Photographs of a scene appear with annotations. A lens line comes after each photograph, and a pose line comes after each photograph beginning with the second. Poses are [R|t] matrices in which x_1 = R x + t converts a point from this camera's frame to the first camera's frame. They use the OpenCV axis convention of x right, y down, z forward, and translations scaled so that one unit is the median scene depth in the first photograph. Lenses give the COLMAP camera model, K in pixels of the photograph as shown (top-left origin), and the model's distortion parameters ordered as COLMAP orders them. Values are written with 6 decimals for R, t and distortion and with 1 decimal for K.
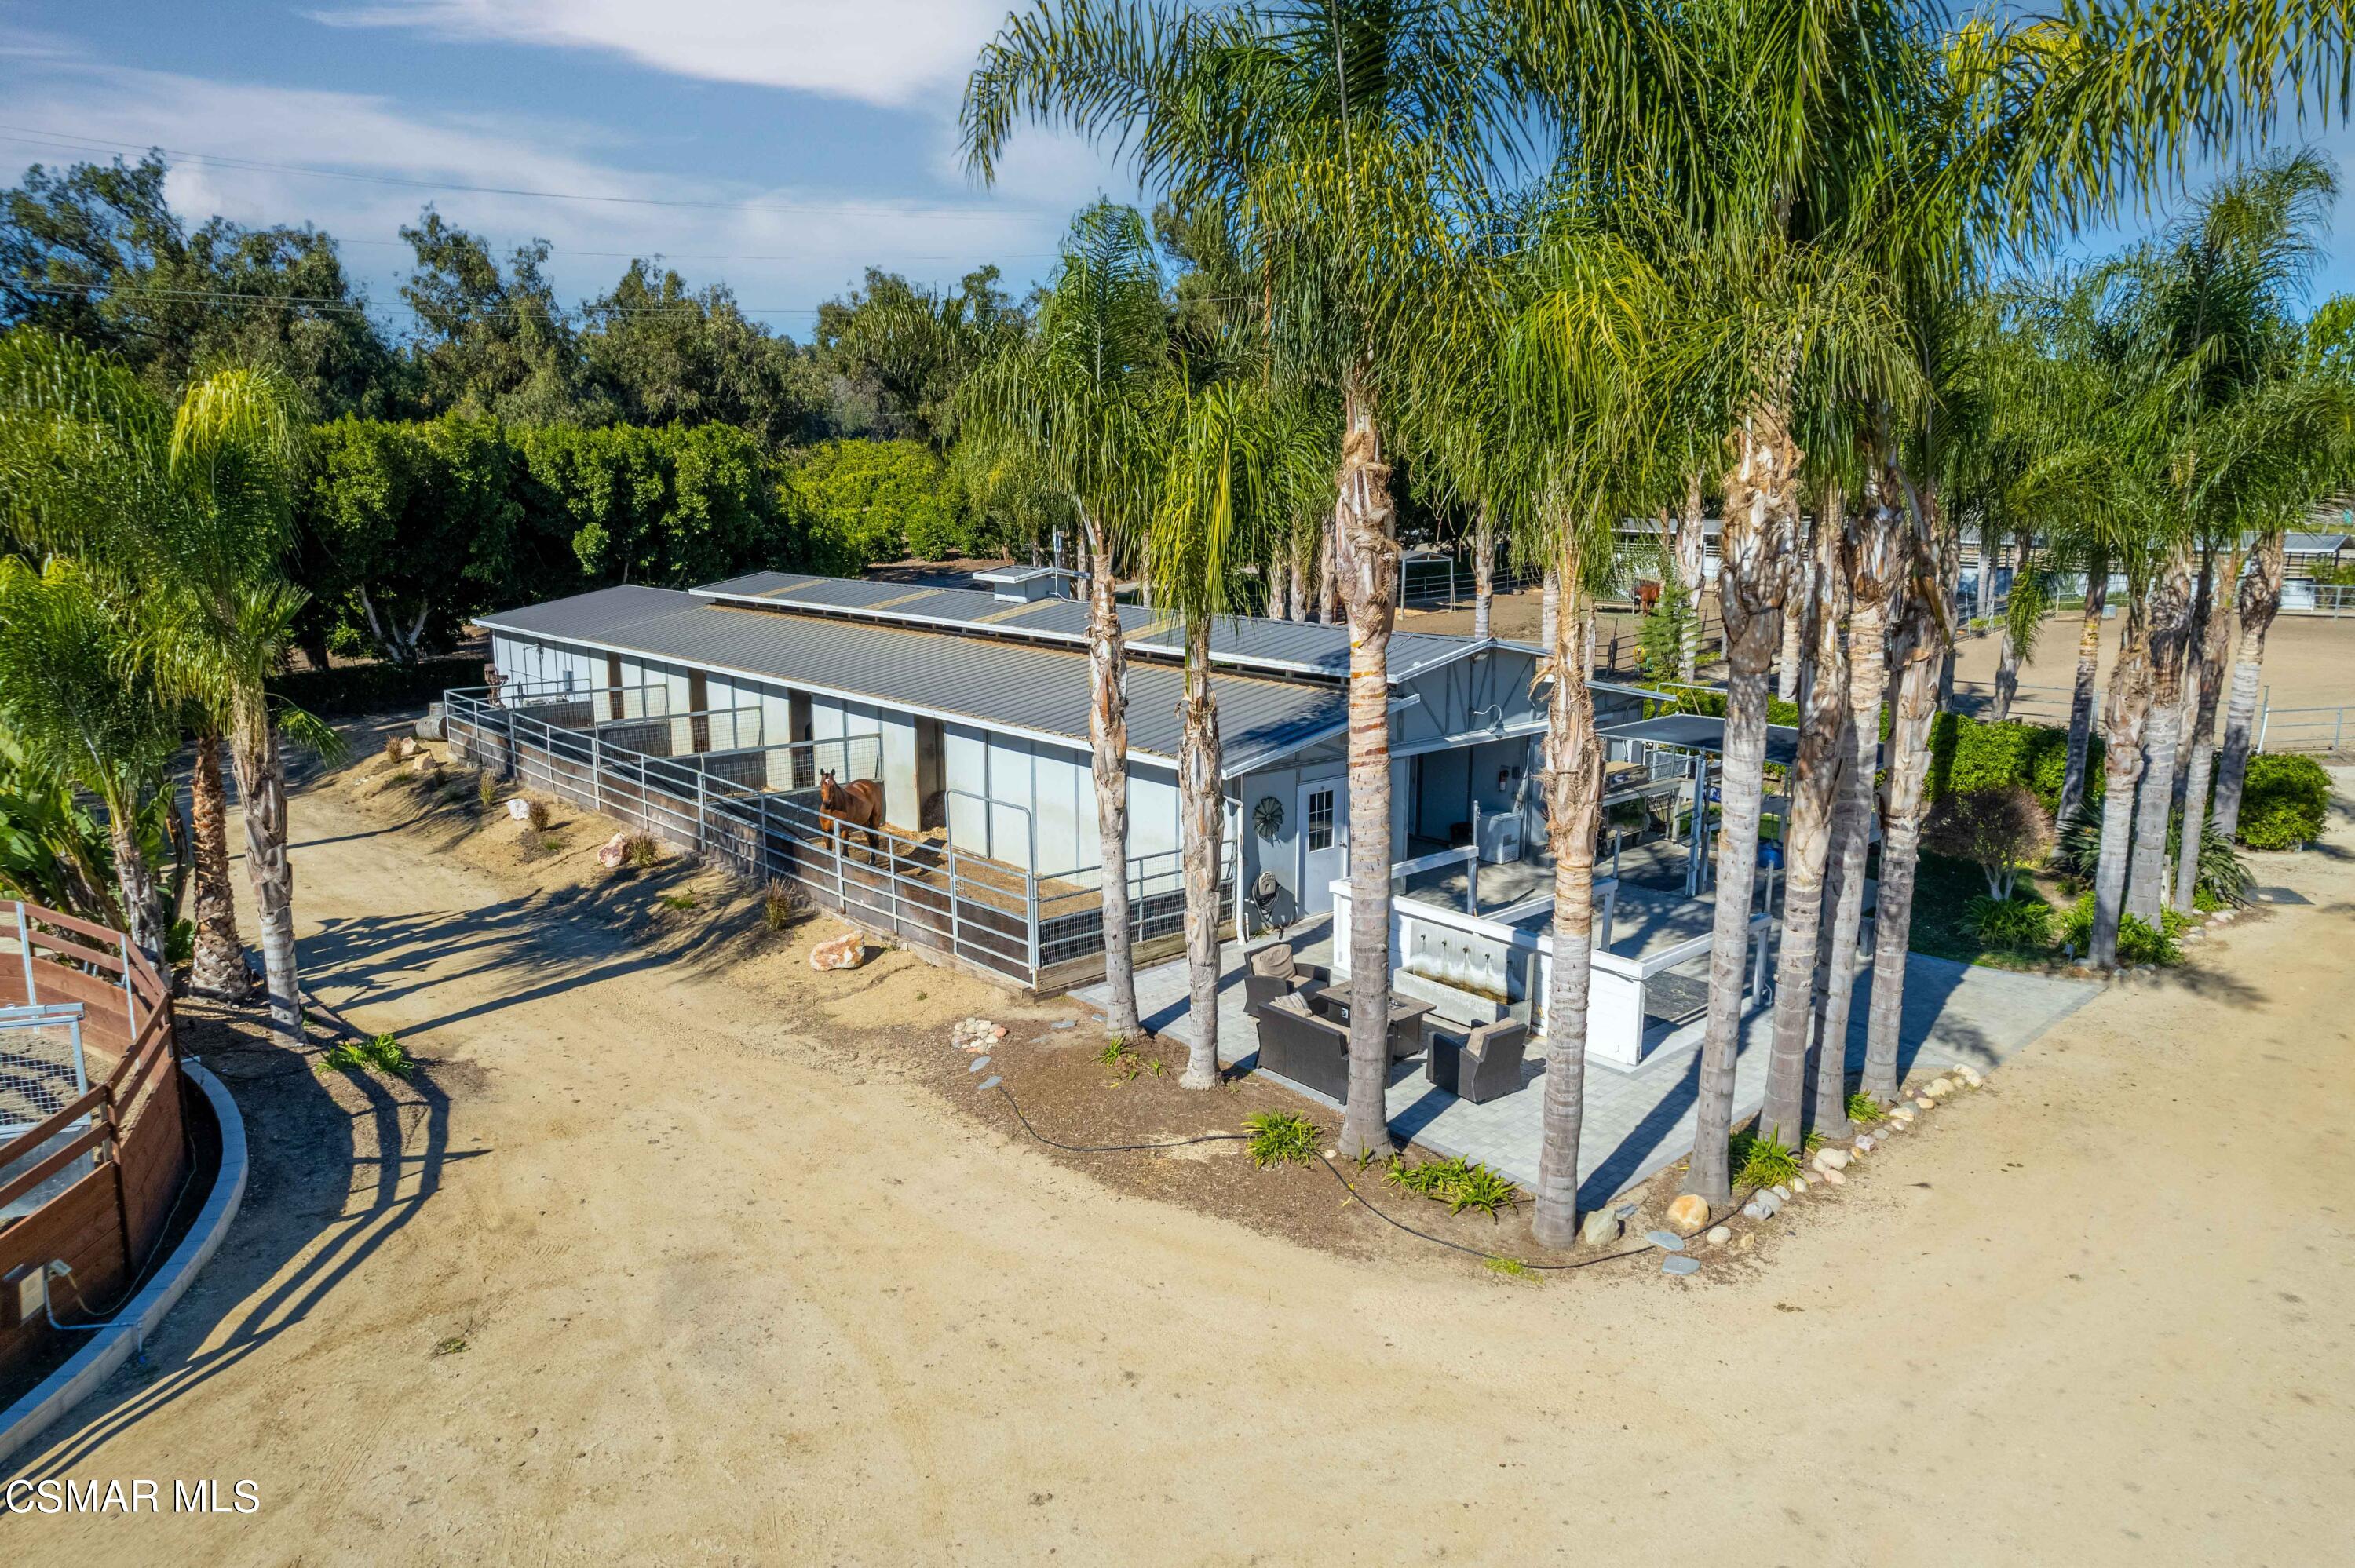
lens RADIAL K [[1511.8, 0, 1186.1], [0, 1511.8, 775.4], [0, 0, 1]] dist [-0.077668, 0.074099]
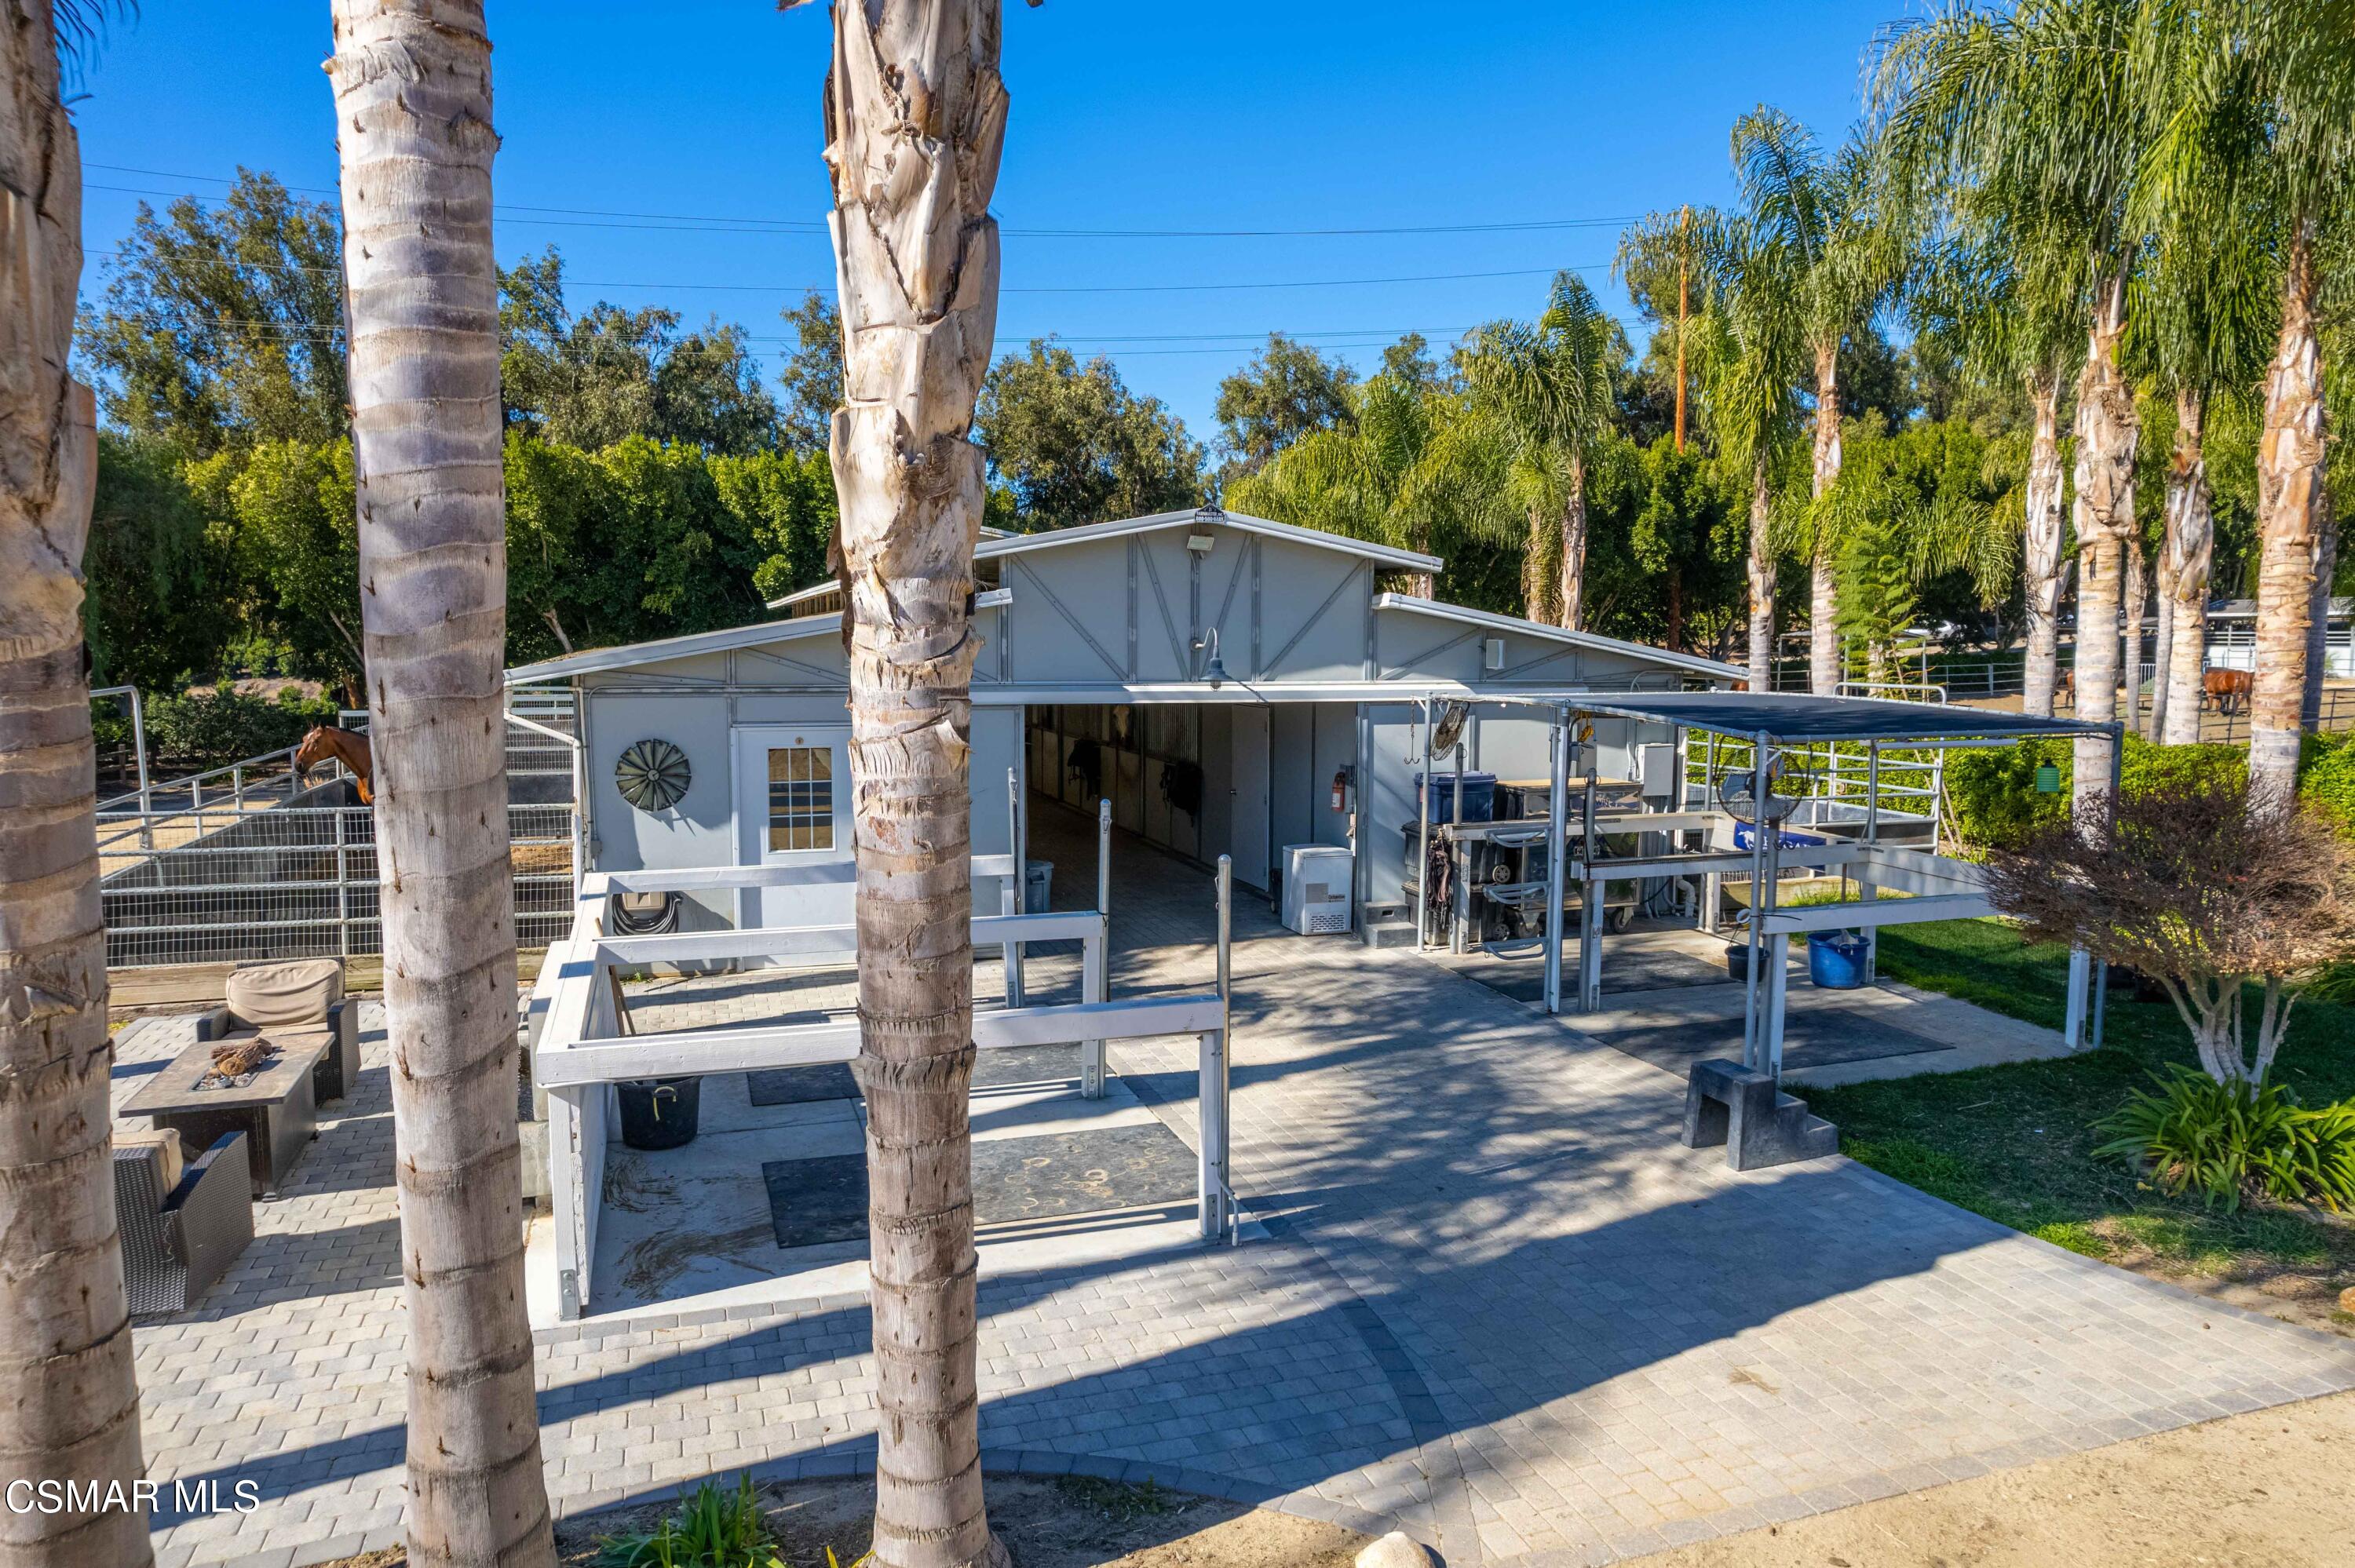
lens RADIAL K [[1511.8, 0, 1186.1], [0, 1511.8, 775.4], [0, 0, 1]] dist [-0.077668, 0.074099]
pose [[0.917997, 0.035042, -0.395035, 0.217046], [-0.073709, 0.993809, -0.083131, 0.028032], [0.389677, 0.105432, 0.914897, 0.262384]]
